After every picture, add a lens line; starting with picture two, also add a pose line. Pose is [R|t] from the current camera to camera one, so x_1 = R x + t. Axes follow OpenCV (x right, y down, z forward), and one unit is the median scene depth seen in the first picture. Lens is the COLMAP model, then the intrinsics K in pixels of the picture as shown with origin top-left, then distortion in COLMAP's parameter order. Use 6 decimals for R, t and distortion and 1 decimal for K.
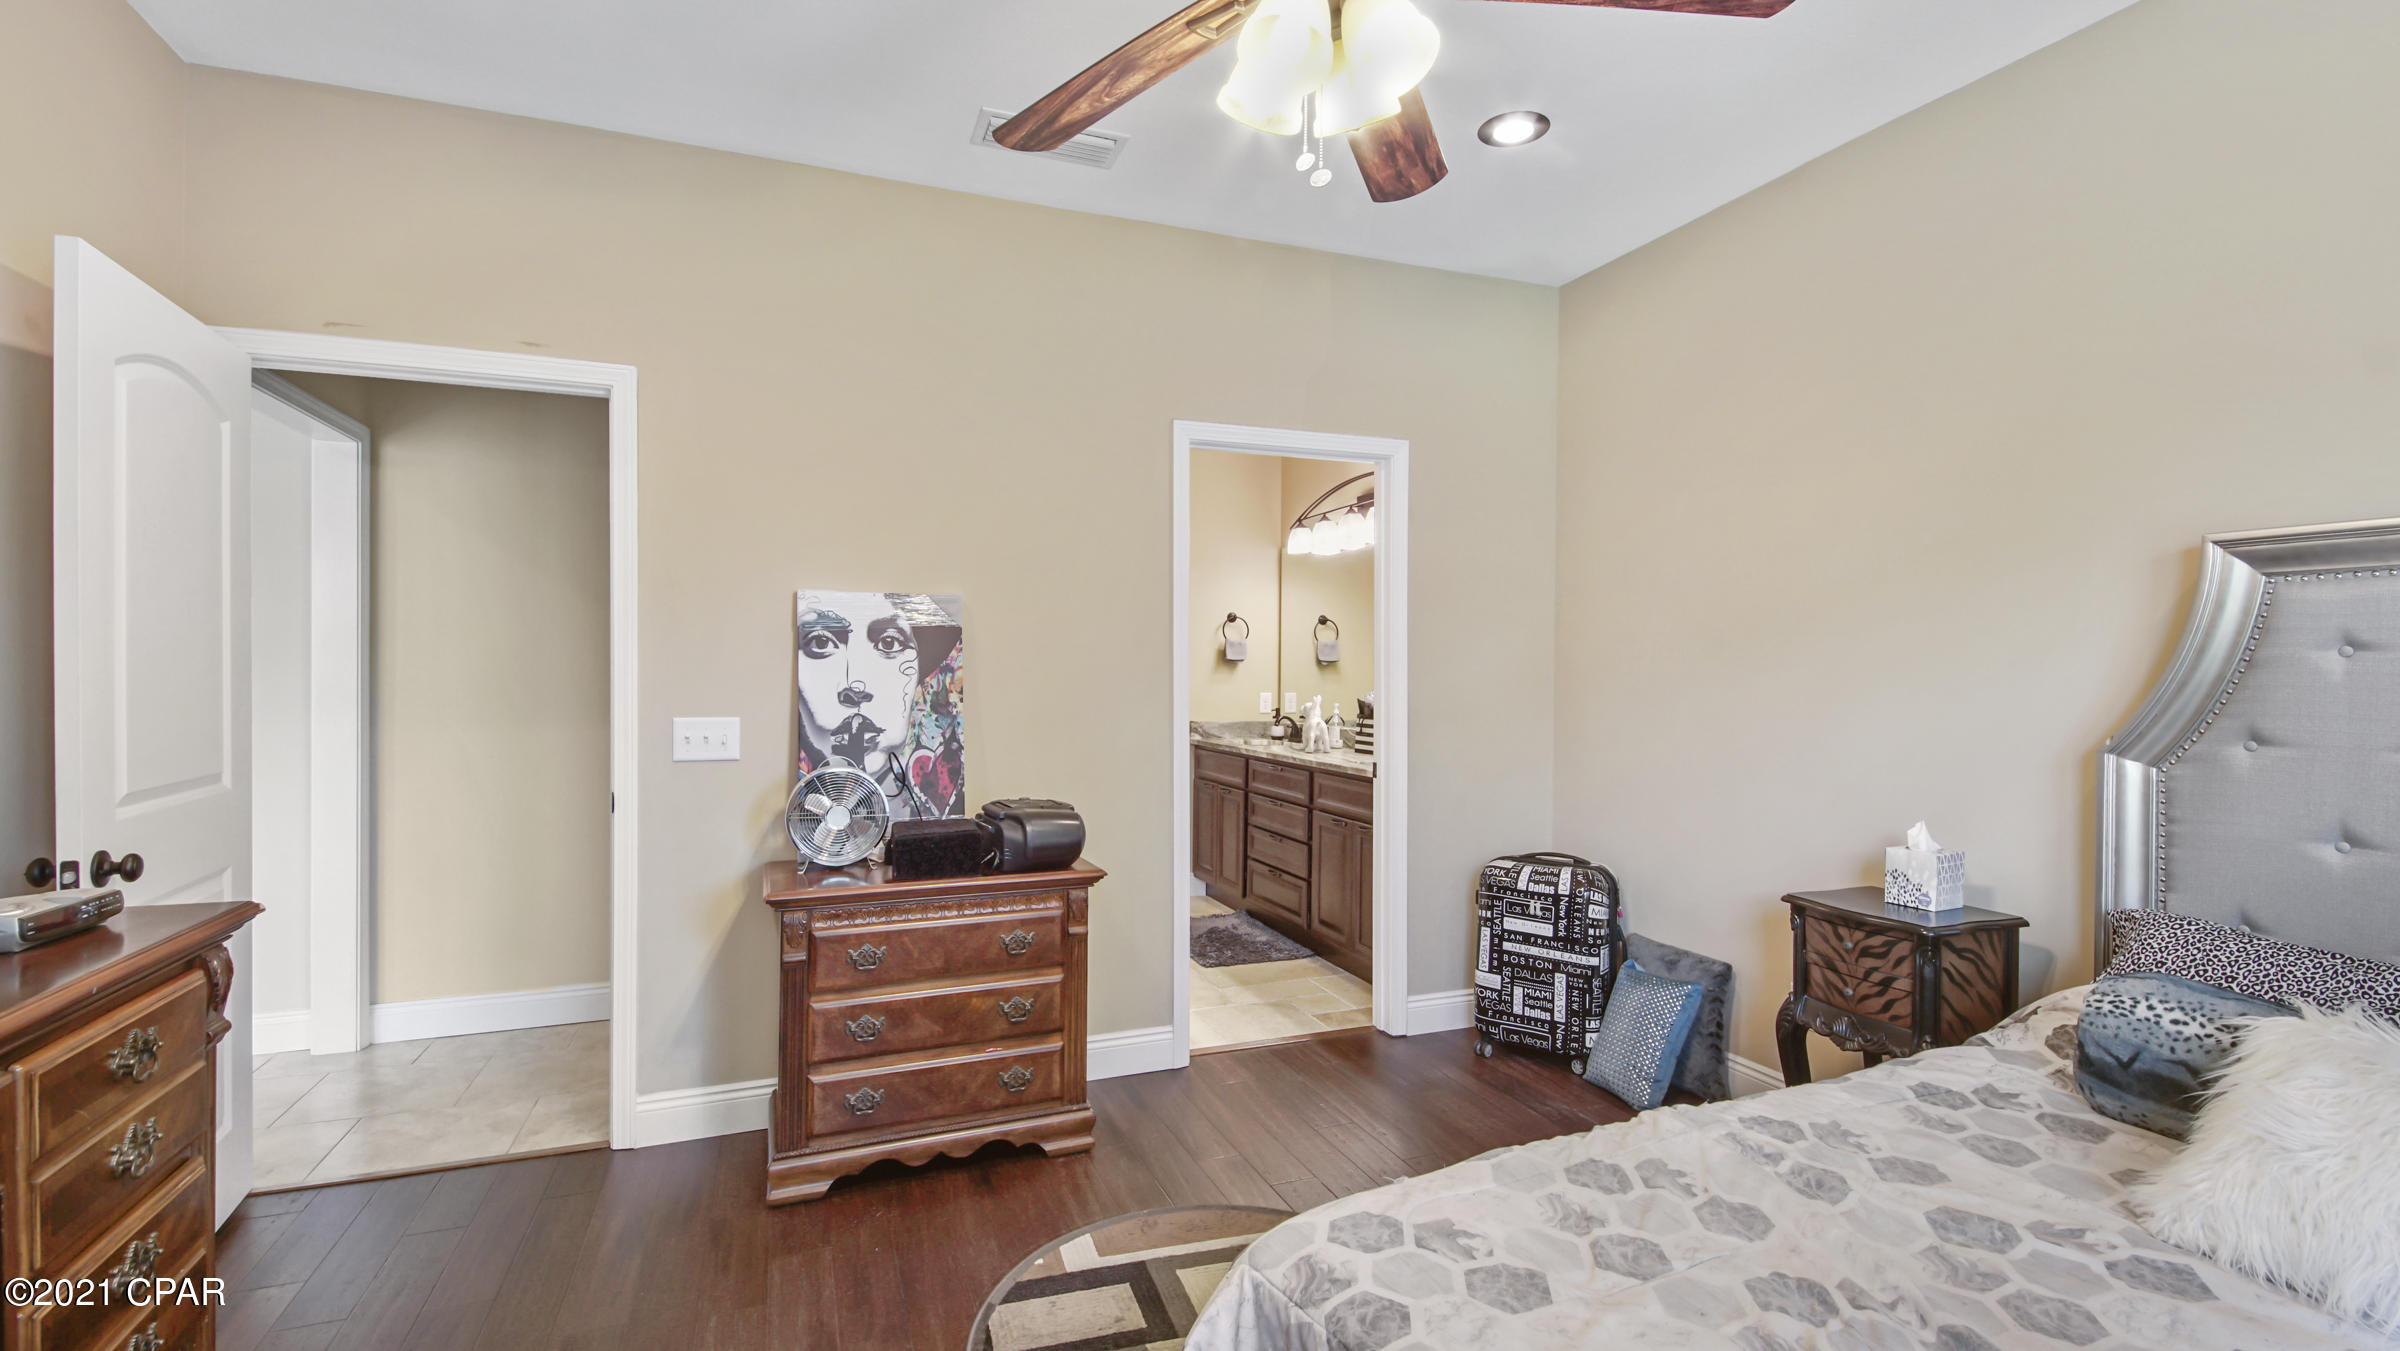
lens RADIAL K [[1056.4, 0, 1193.1], [0, 1056.4, 678.9], [0, 0, 1]] dist [0.043977, -0.027245]
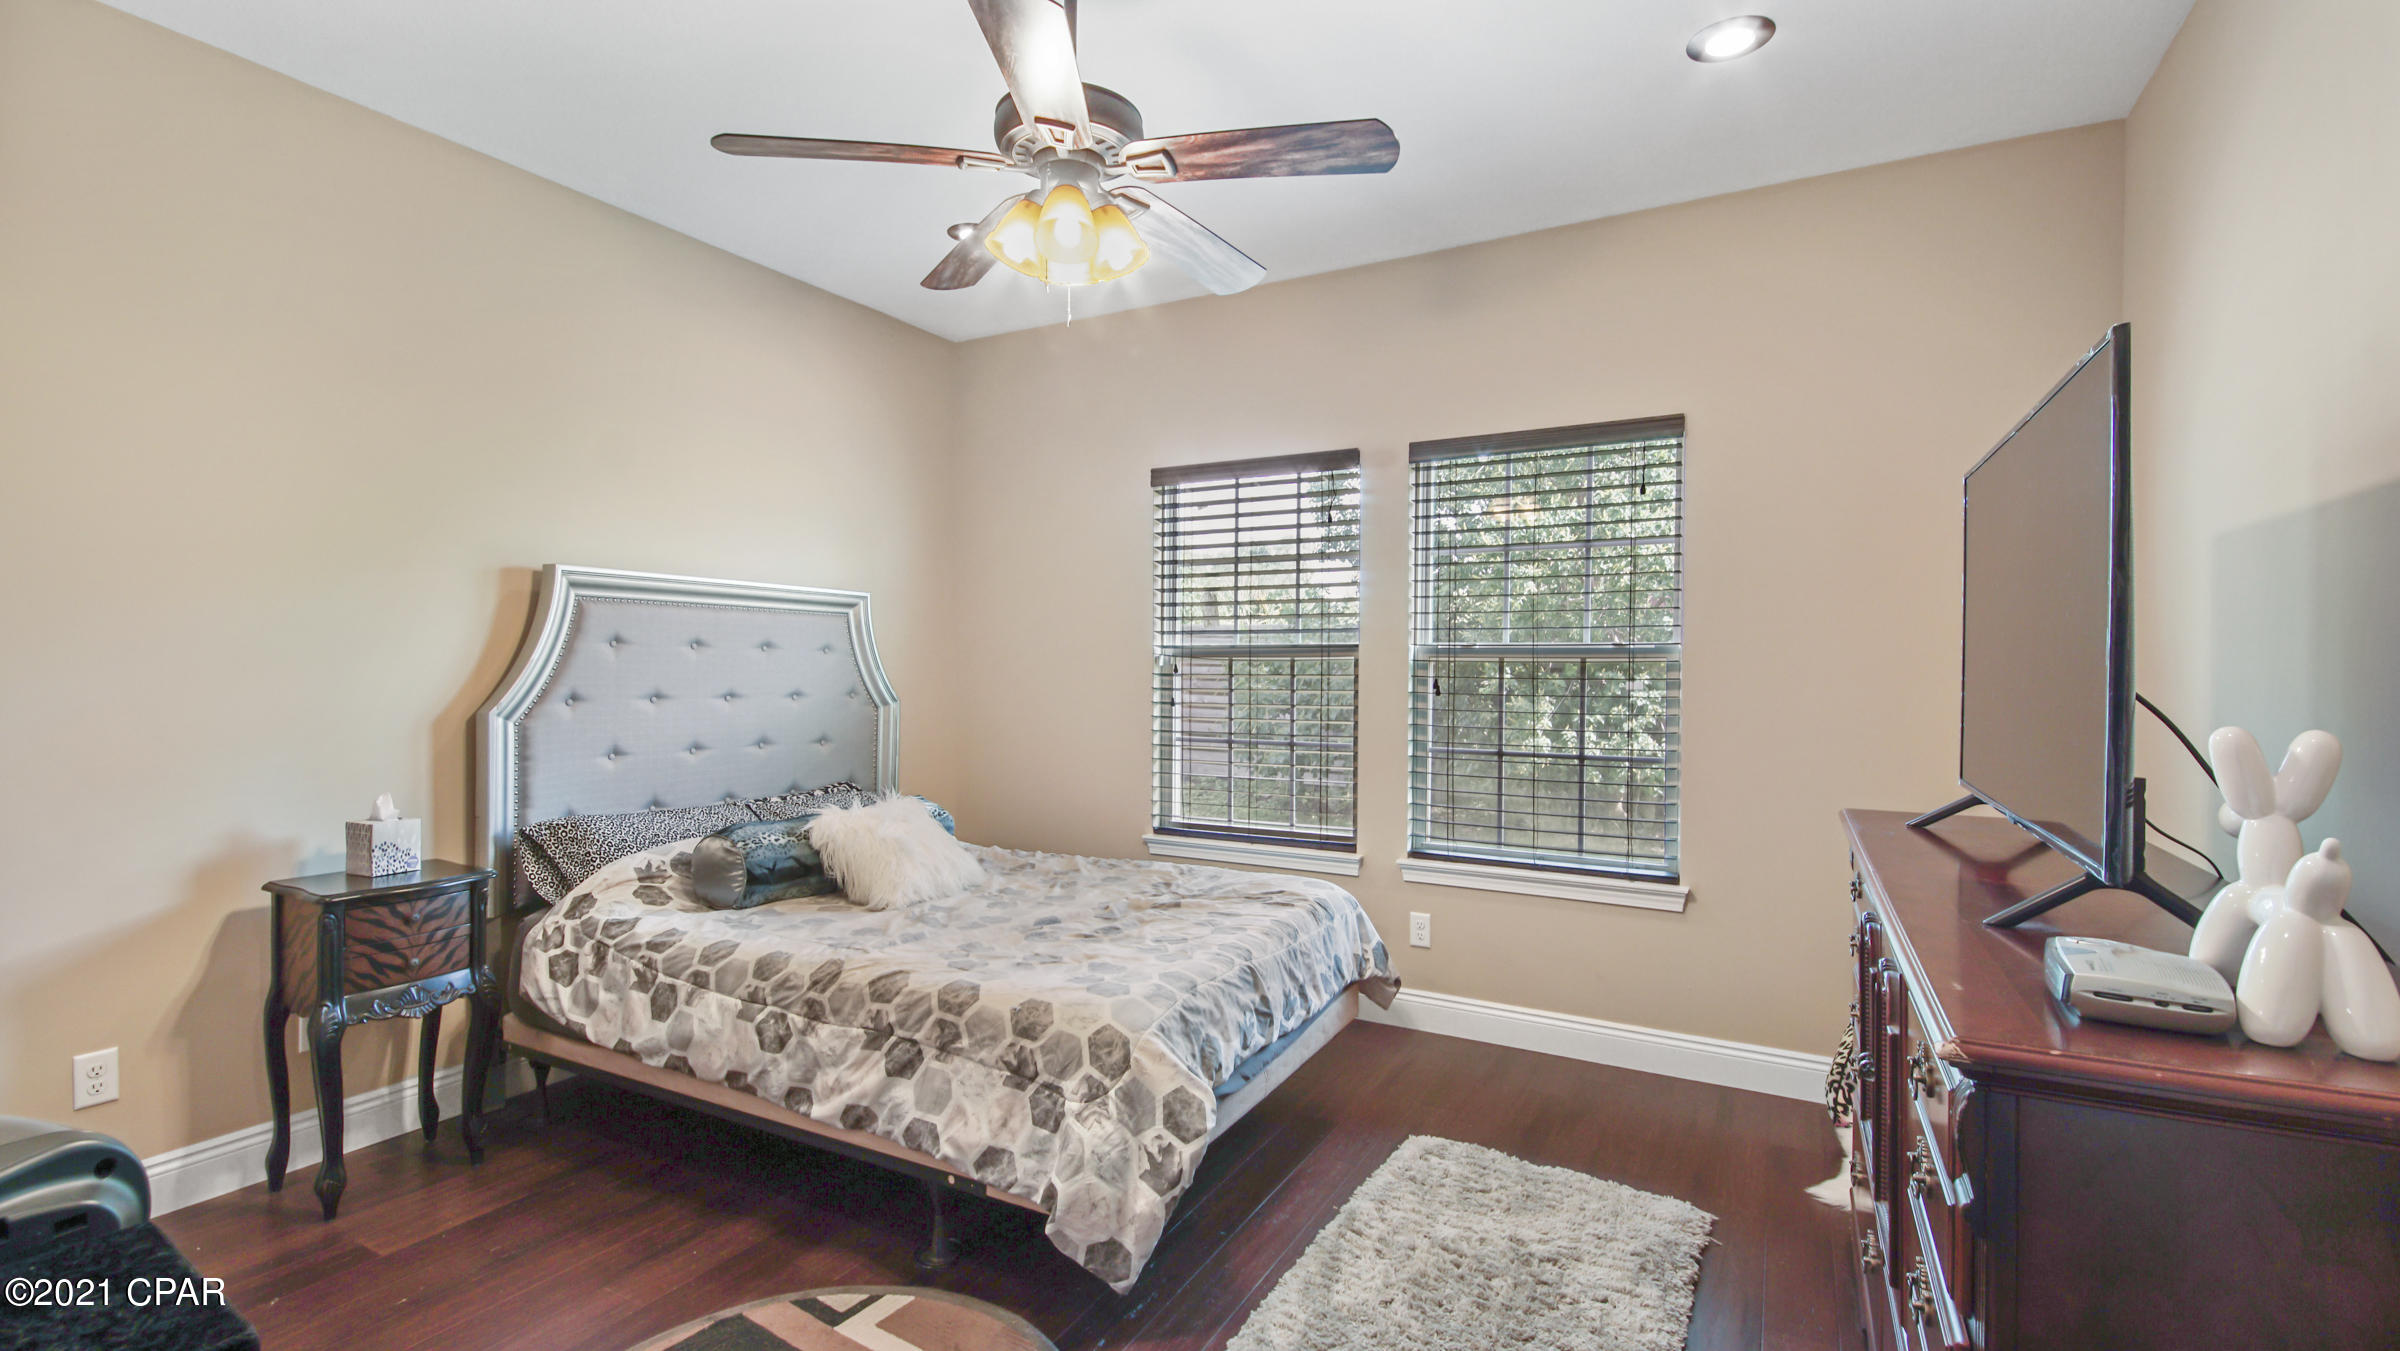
lens RADIAL K [[1056.4, 0, 1193.1], [0, 1056.4, 678.9], [0, 0, 1]] dist [0.043977, -0.027245]
pose [[-0.637452, -0.017934, 0.770281, -0.679598], [-0.001041, 0.999748, 0.022415, -0.006287], [-0.770489, 0.013487, -0.637310, 1.101022]]
